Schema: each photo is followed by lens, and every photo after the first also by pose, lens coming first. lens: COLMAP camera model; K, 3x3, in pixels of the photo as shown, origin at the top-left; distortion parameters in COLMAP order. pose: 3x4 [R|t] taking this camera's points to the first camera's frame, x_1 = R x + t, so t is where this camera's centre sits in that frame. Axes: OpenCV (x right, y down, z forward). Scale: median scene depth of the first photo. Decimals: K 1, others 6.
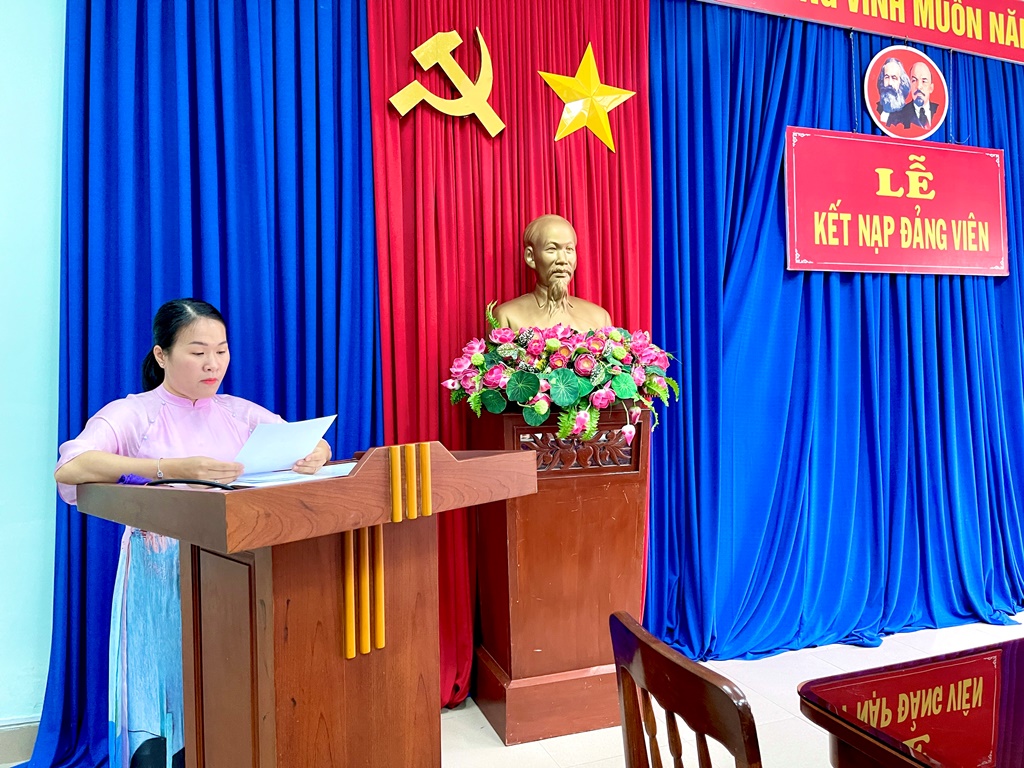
lens RADIAL K [[765.4, 0, 521.9], [0, 765.4, 385.0], [0, 0, 1]] dist [0.061538, -0.041982]
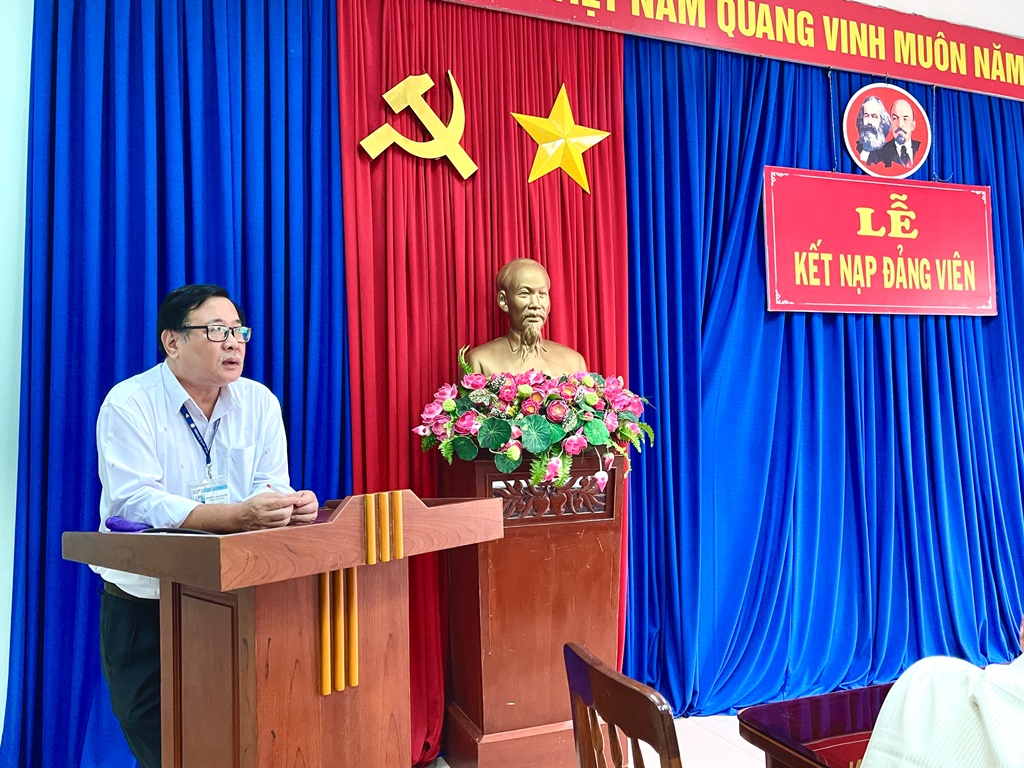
lens RADIAL K [[873.2, 0, 534.3], [0, 873.2, 390.7], [0, 0, 1]] dist [0.044844, 0.045458]
pose [[0.999392, -0.002151, 0.034785, 0.010095], [0.003448, 0.999300, -0.037261, -0.008098], [-0.034681, 0.037358, 0.998700, -0.101902]]
